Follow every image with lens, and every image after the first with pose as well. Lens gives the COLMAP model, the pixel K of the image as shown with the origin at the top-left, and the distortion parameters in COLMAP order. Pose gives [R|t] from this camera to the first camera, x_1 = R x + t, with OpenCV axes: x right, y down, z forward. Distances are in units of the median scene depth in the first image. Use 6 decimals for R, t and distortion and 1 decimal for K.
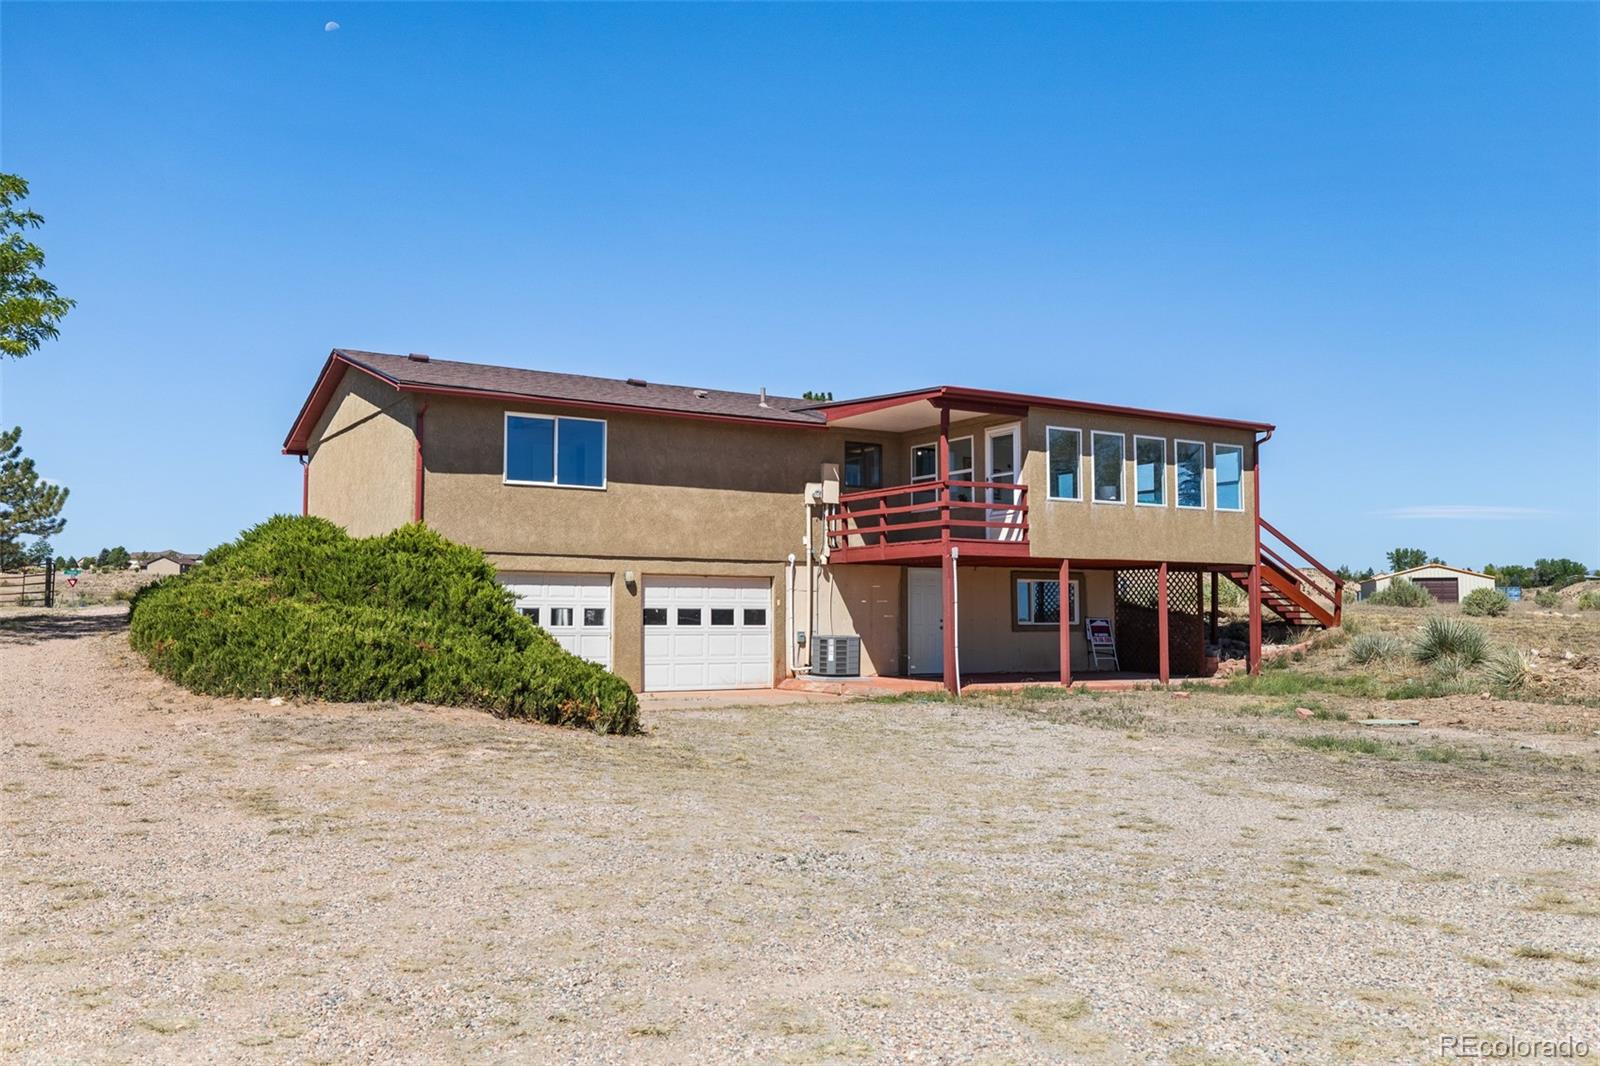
lens RADIAL K [[1346.2, 0, 800.8], [0, 1346.2, 533.8], [0, 0, 1]] dist [-0.014741, -0.003952]
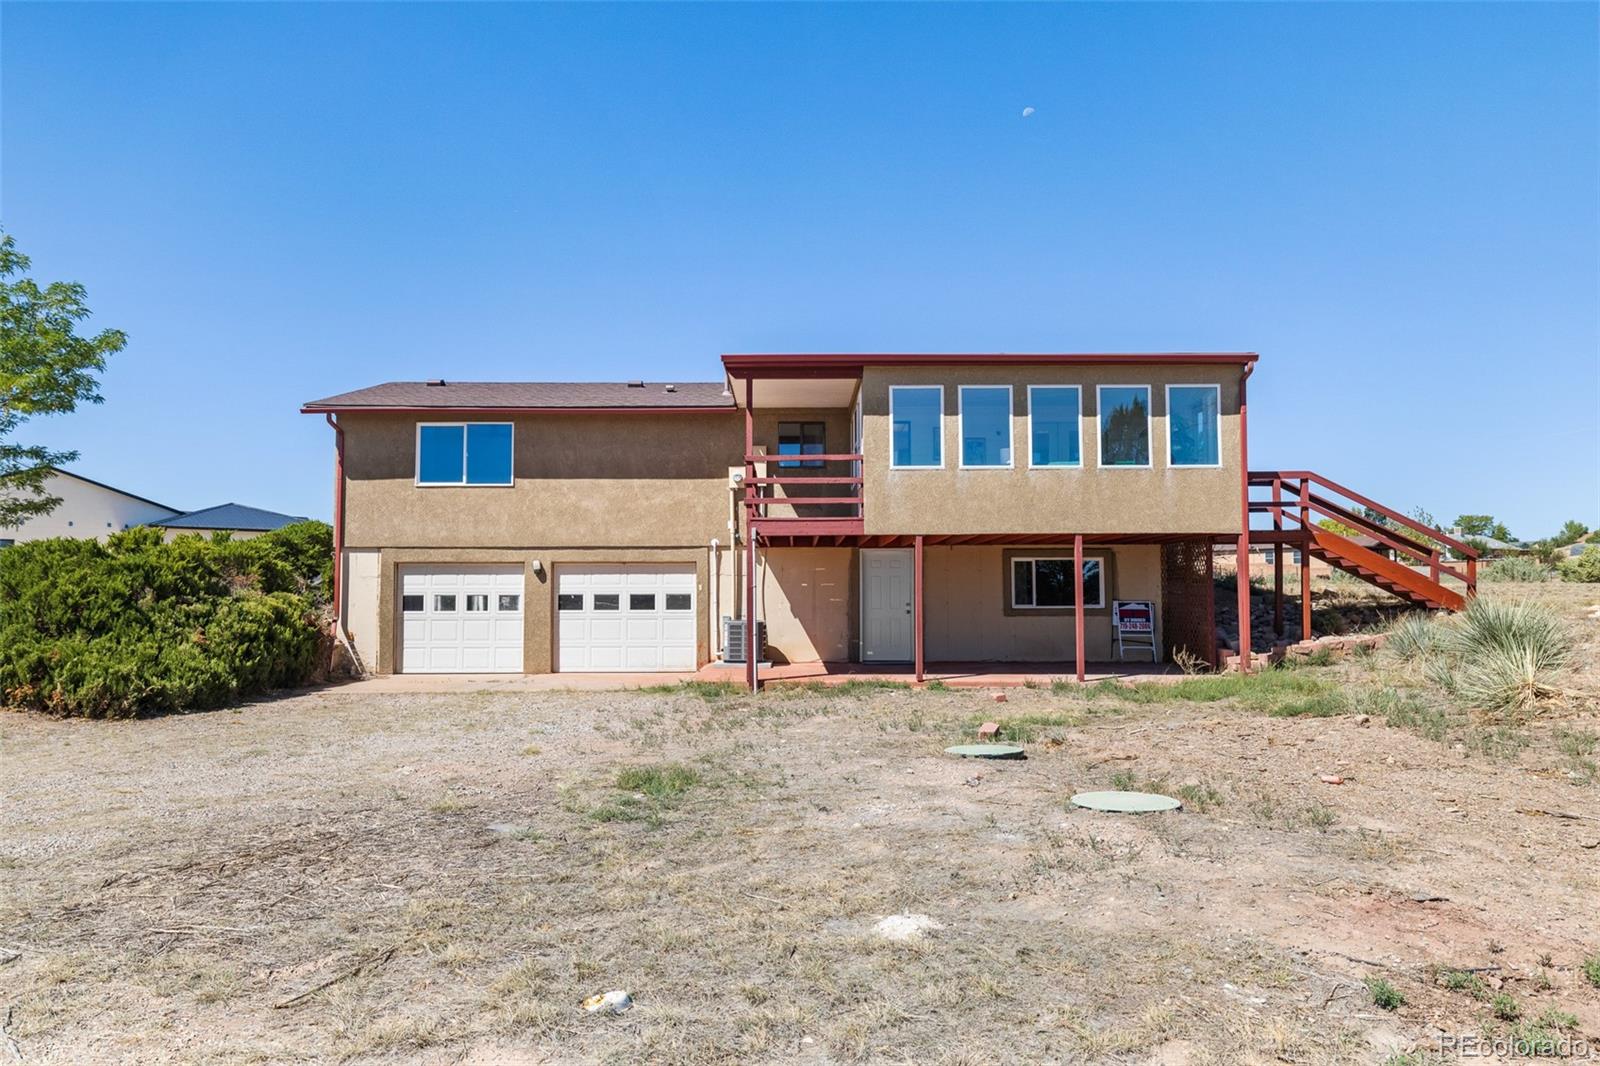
lens RADIAL K [[1133.5, 0, 799.6], [0, 1133.5, 531.1], [0, 0, 1]] dist [0.008407, -0.000269]
pose [[0.846227, -0.034799, -0.531686, 0.509388], [0.038285, 0.999257, -0.004466, 0.015769], [0.531446, -0.016577, 0.846930, 0.325425]]
